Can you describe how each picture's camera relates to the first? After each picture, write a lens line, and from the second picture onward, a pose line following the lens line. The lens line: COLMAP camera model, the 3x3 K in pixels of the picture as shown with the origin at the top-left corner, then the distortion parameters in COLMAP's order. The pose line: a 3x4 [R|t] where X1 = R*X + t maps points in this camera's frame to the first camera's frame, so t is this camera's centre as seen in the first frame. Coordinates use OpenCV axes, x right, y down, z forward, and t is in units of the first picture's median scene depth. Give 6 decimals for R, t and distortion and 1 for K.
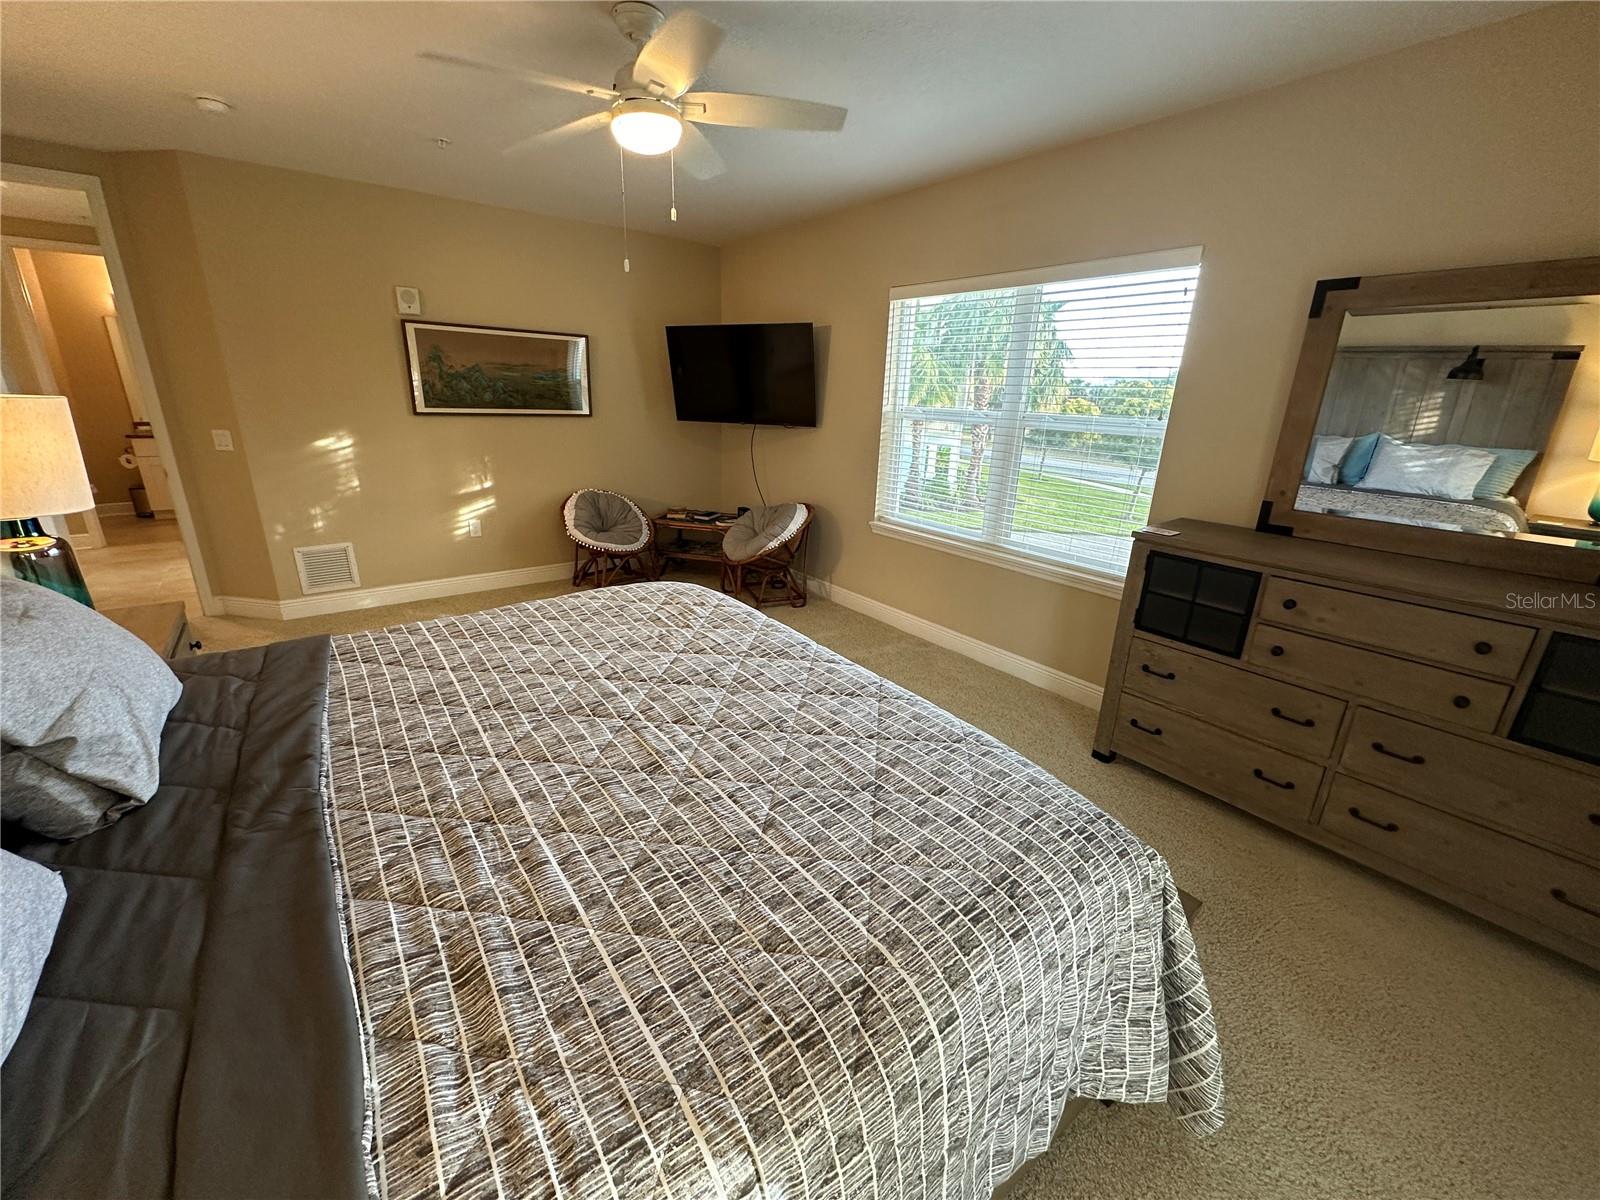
lens RADIAL K [[636.6, 0, 800.8], [0, 636.6, 598.6], [0, 0, 1]] dist [0.001395, -0.000106]
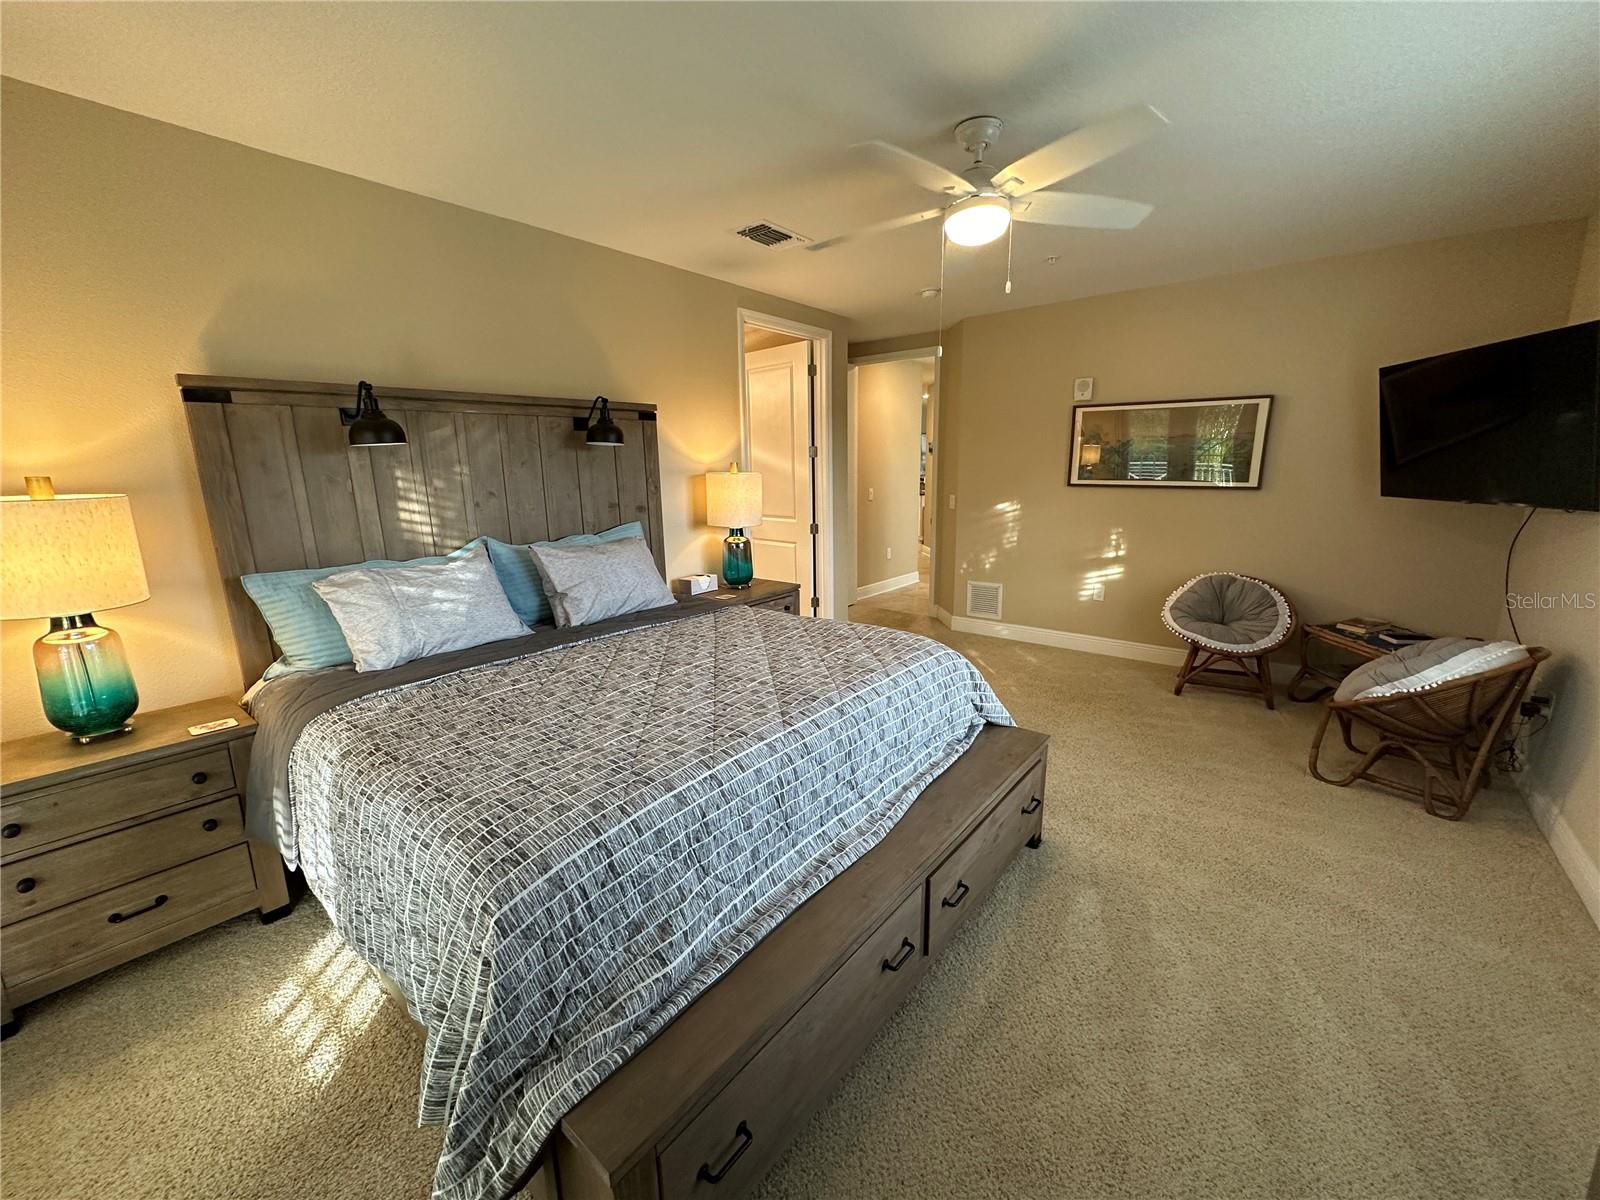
lens RADIAL K [[637.9, 0, 798.1], [0, 637.9, 601.1], [0, 0, 1]] dist [0.001060, 0.000011]
pose [[0.233369, 0.176272, -0.956278, 0.428732], [-0.280806, 0.953750, 0.107279, -0.081009], [0.930960, 0.243493, 0.272074, 0.298167]]
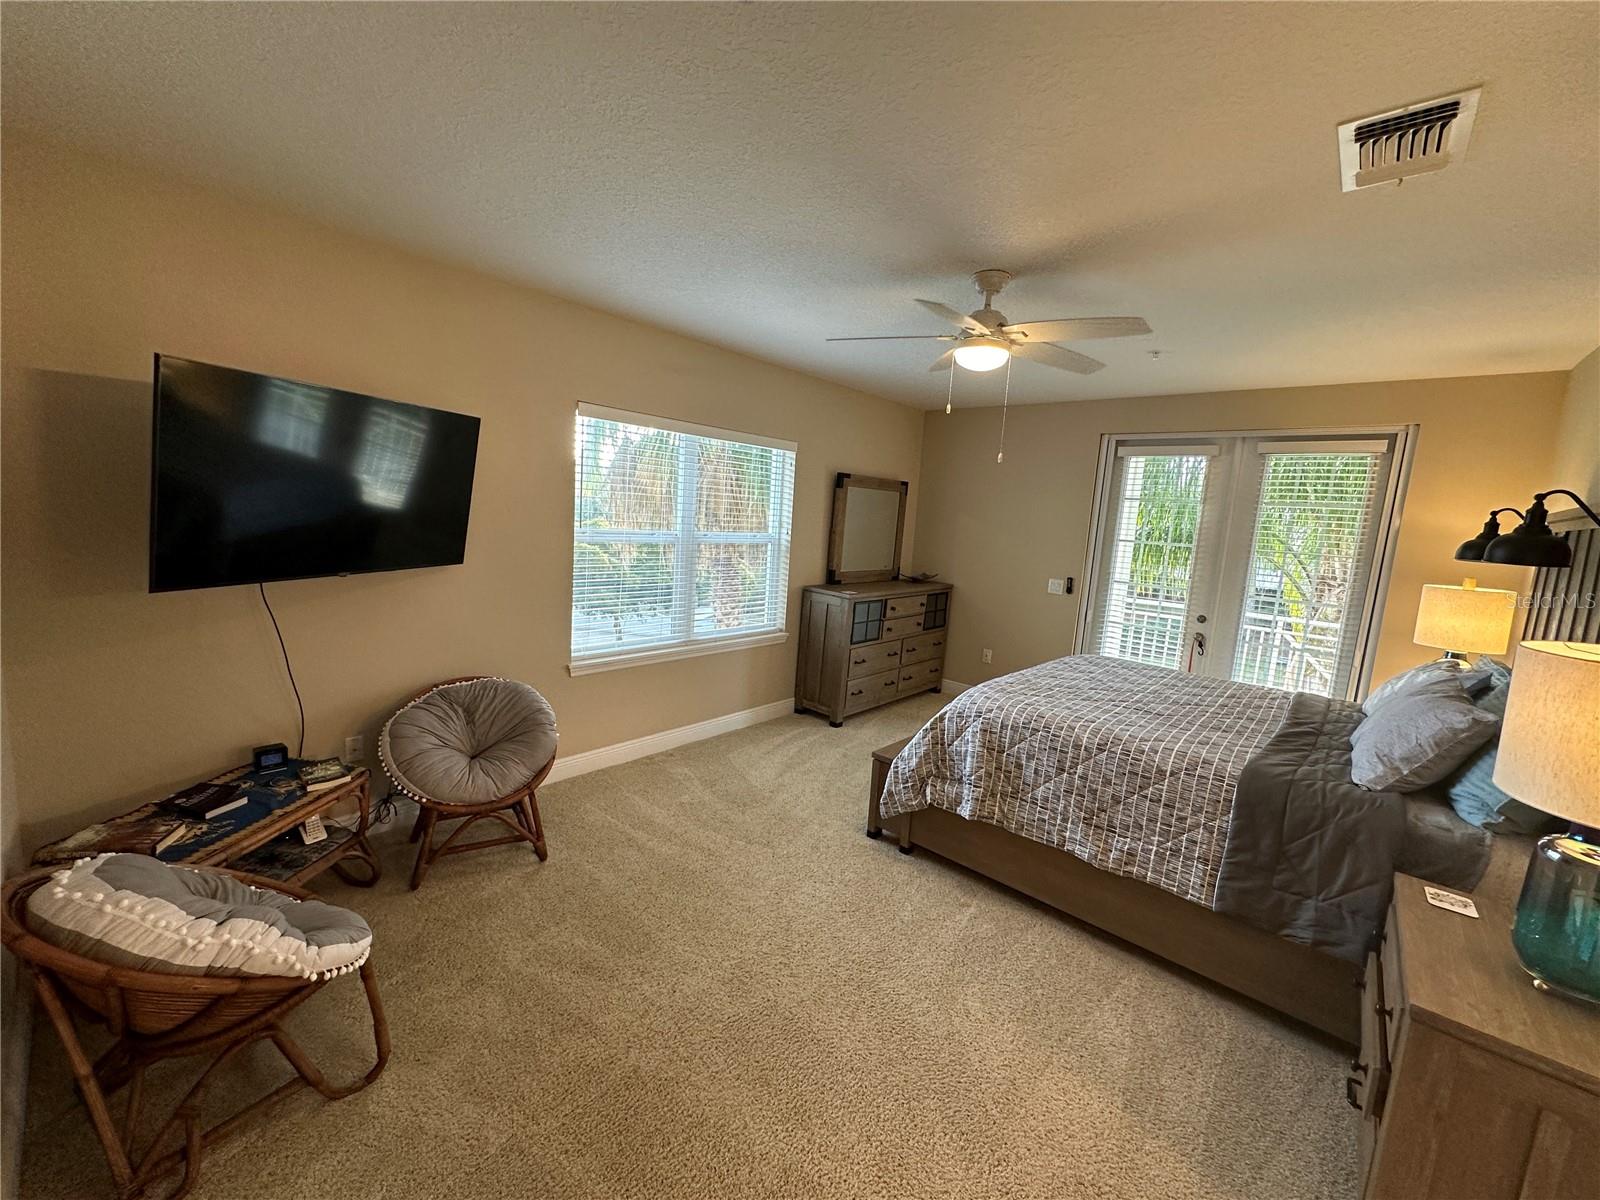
lens RADIAL K [[637.9, 0, 798.1], [0, 637.9, 601.1], [0, 0, 1]] dist [0.001060, 0.000011]
pose [[-0.186286, -0.178499, 0.966145, -0.773347], [0.238755, 0.945656, 0.220749, -0.329079], [-0.953044, 0.271795, -0.133545, 0.853702]]
